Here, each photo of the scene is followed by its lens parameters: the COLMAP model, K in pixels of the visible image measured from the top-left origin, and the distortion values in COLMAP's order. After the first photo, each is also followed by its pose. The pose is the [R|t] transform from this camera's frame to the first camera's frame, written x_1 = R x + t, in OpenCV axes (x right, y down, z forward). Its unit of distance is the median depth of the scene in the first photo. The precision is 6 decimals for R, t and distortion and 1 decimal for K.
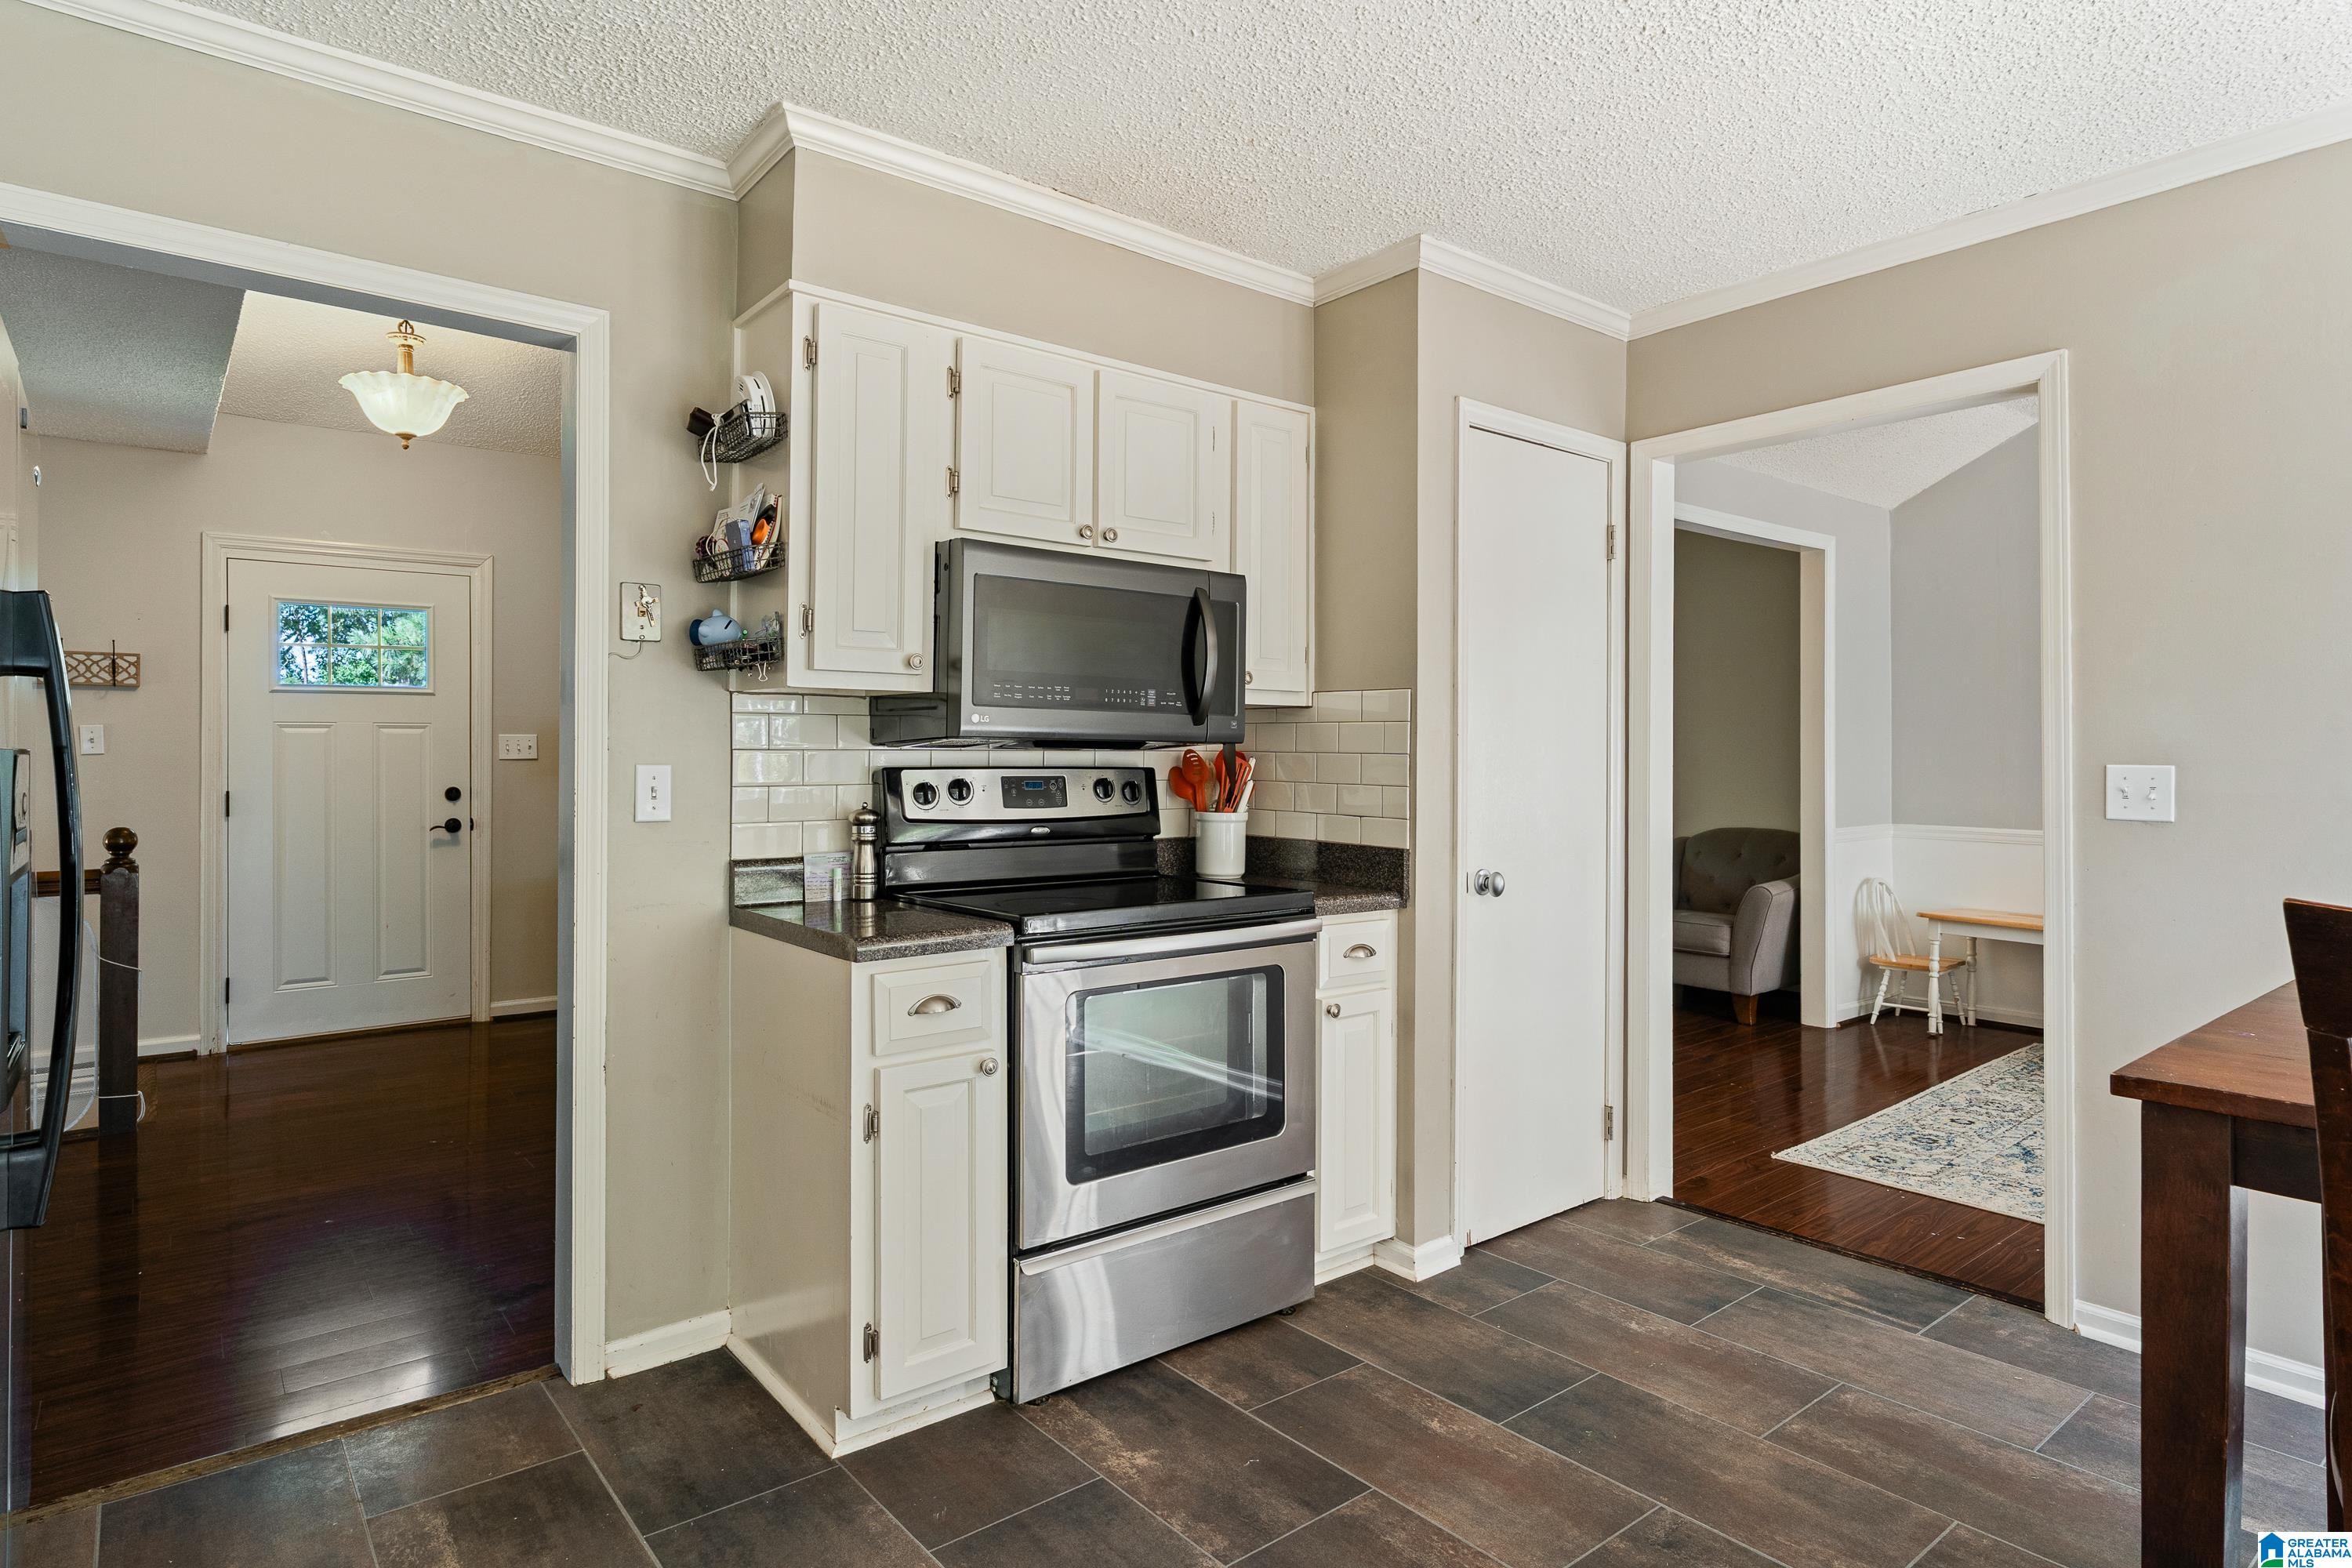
lens RADIAL K [[1284.7, 0, 1175.1], [0, 1284.7, 747.2], [0, 0, 1]] dist [0.003558, -0.000876]
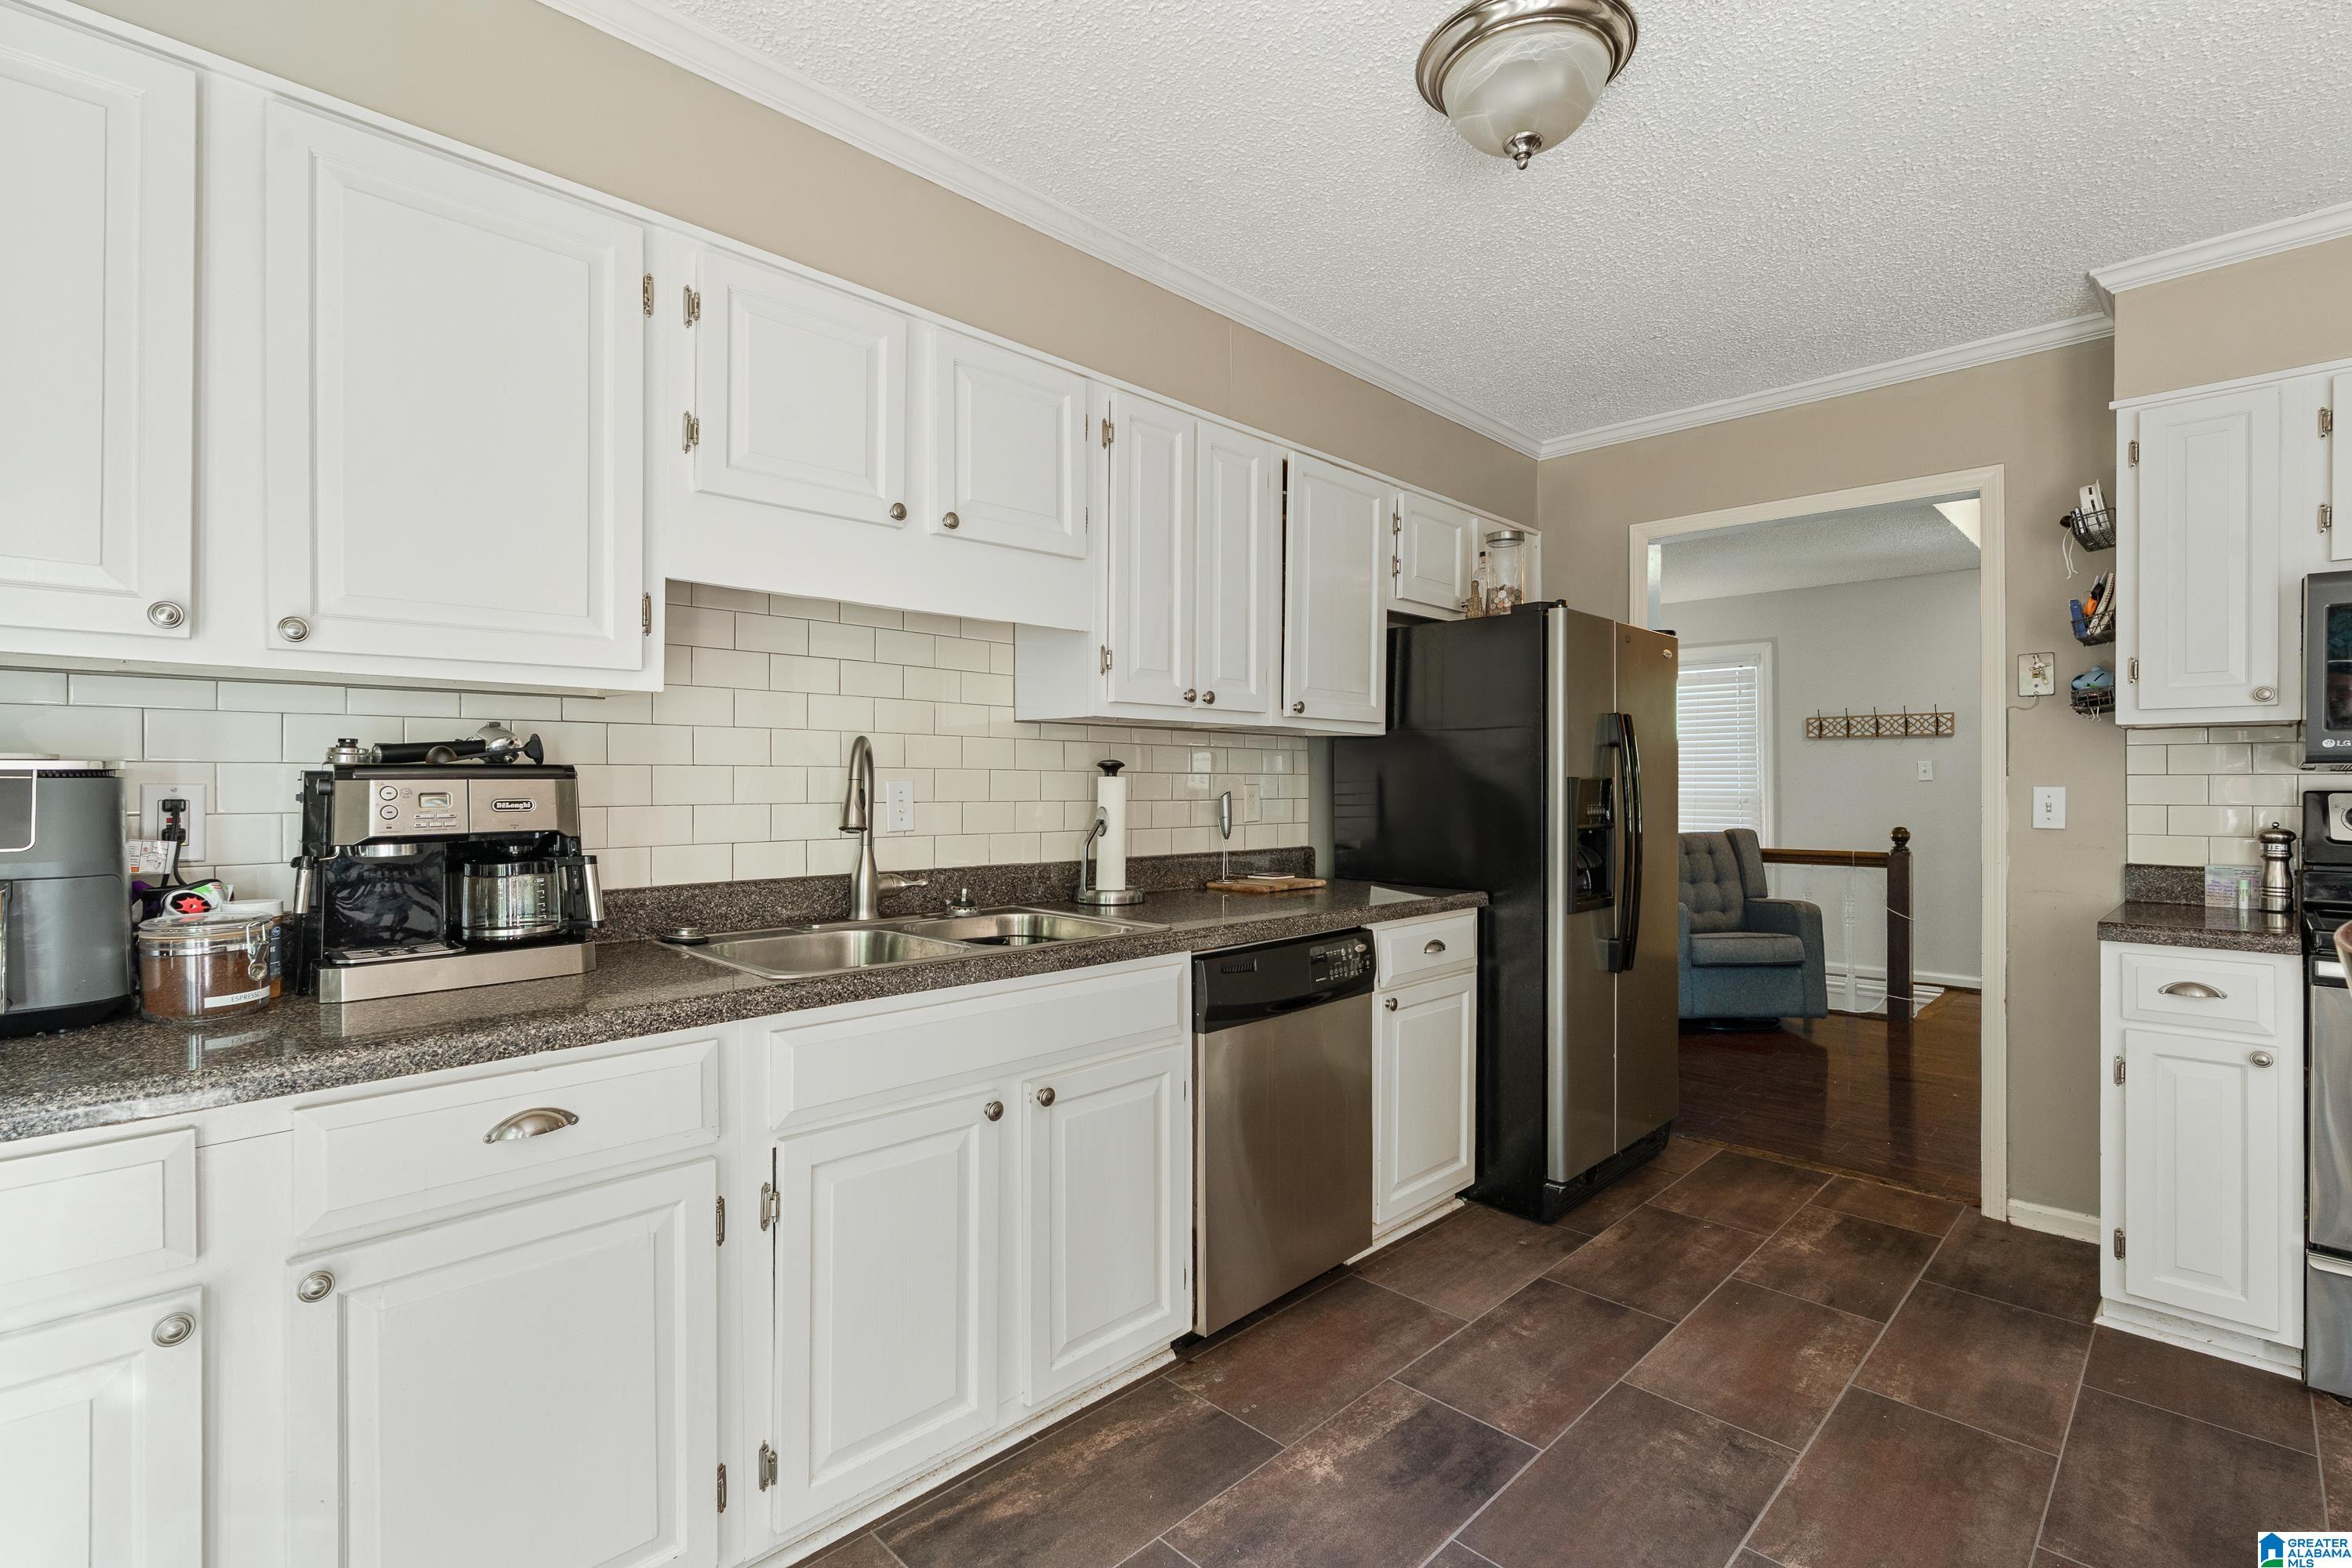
lens RADIAL K [[1082.0, 0, 1177.3], [0, 1082.0, 781.6], [0, 0, 1]] dist [-0.004782, 0.004193]
pose [[0.103926, -0.001963, -0.994583, 0.631027], [0.007632, 0.999970, -0.001176, 0.002759], [0.994556, -0.007469, 0.103938, -0.023393]]
